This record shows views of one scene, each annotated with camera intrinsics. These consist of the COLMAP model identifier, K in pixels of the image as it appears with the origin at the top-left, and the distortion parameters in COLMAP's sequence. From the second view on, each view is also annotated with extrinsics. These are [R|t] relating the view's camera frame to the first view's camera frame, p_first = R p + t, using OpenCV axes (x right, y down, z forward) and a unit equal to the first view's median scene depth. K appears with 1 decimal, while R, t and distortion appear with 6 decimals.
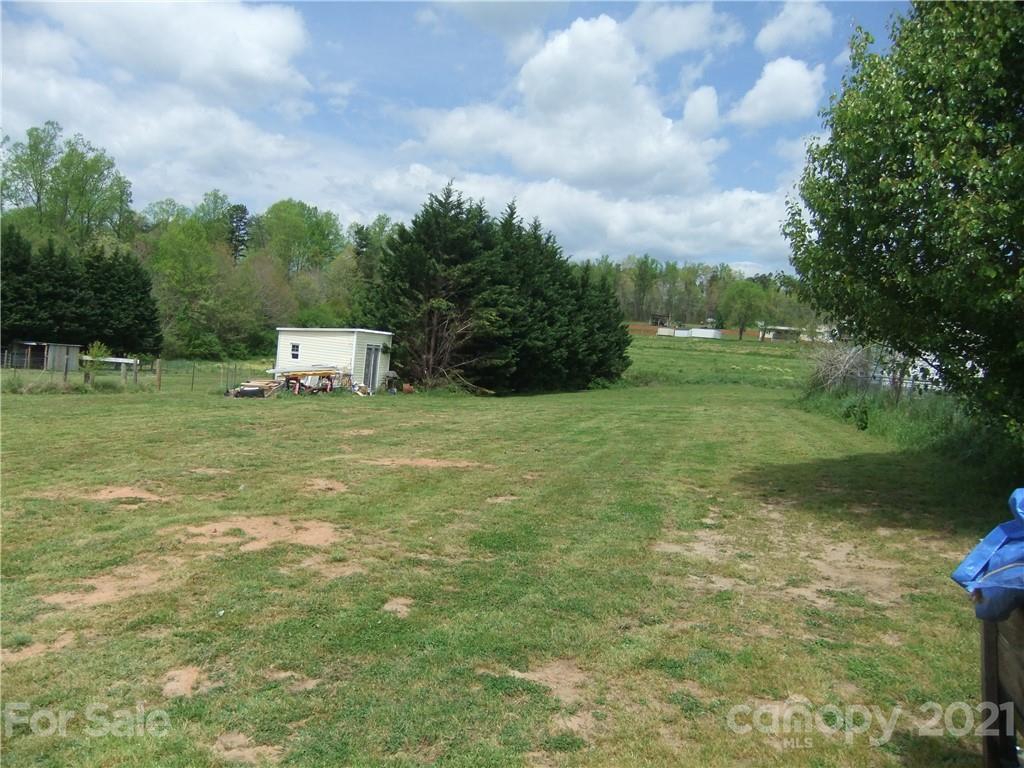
lens RADIAL K [[776.5, 0, 505.0], [0, 776.5, 346.0], [0, 0, 1]] dist [-0.101846, 0.145110]
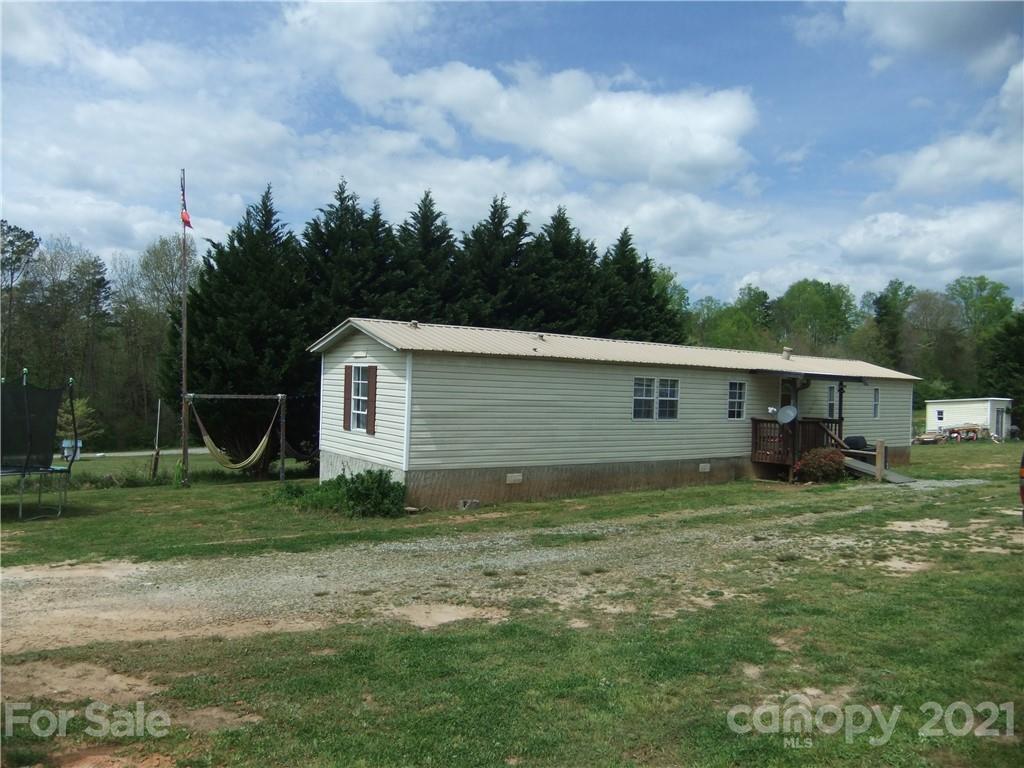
lens RADIAL K [[774.4, 0, 498.5], [0, 774.4, 374.7], [0, 0, 1]] dist [-0.079688, 0.072750]
pose [[0.815065, -0.085863, -0.572972, -0.021268], [0.055014, 0.995959, -0.070991, -0.002665], [0.576752, 0.026341, 0.816494, -0.130546]]
